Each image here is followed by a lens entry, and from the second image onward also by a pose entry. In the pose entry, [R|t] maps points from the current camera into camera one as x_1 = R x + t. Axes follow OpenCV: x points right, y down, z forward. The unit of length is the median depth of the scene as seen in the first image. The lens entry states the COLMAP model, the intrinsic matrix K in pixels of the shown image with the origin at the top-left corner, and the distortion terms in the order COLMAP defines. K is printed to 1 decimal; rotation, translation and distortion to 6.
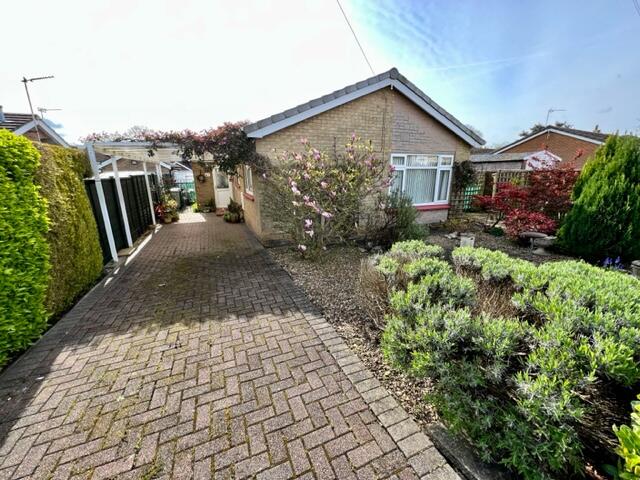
lens RADIAL K [[254.8, 0, 317.6], [0, 254.8, 240.7], [0, 0, 1]] dist [-0.004047, -0.000312]
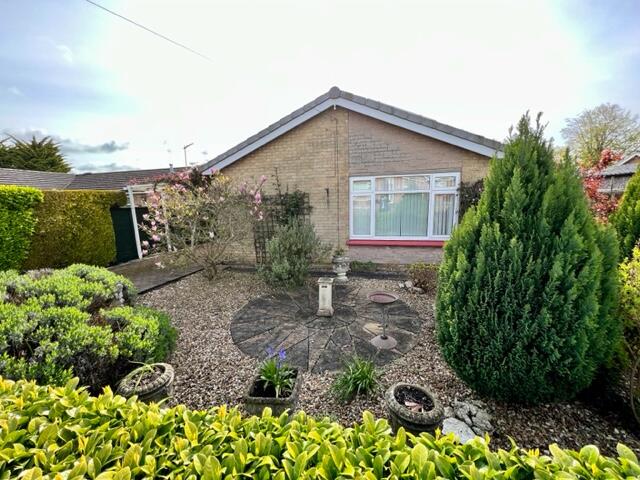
lens RADIAL K [[254.8, 0, 319.2], [0, 254.8, 240.2], [0, 0, 1]] dist [-0.004047, -0.000312]
pose [[0.807528, 0.080120, -0.584363, 0.719125], [-0.131455, 0.990260, -0.045886, -0.074537], [0.574994, 0.113871, 0.810194, 0.252229]]
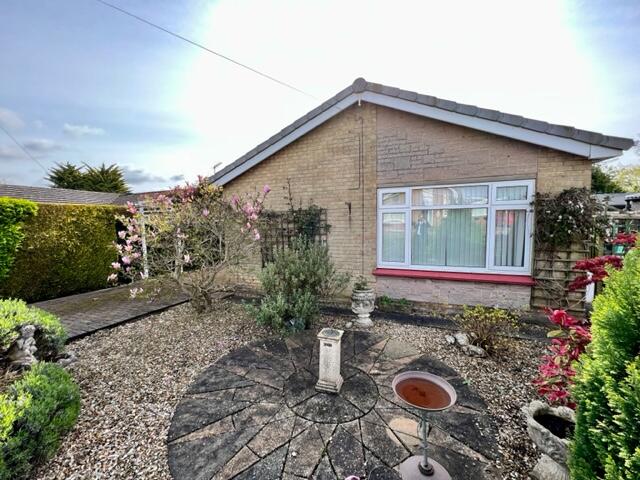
lens RADIAL K [[254.8, 0, 319.0], [0, 254.8, 240.1], [0, 0, 1]] dist [-0.004047, -0.000312]
pose [[0.719325, 0.045495, -0.693182, 0.647353], [-0.168937, 0.979353, -0.111030, -0.102055], [0.673819, 0.196971, 0.712159, 0.420561]]
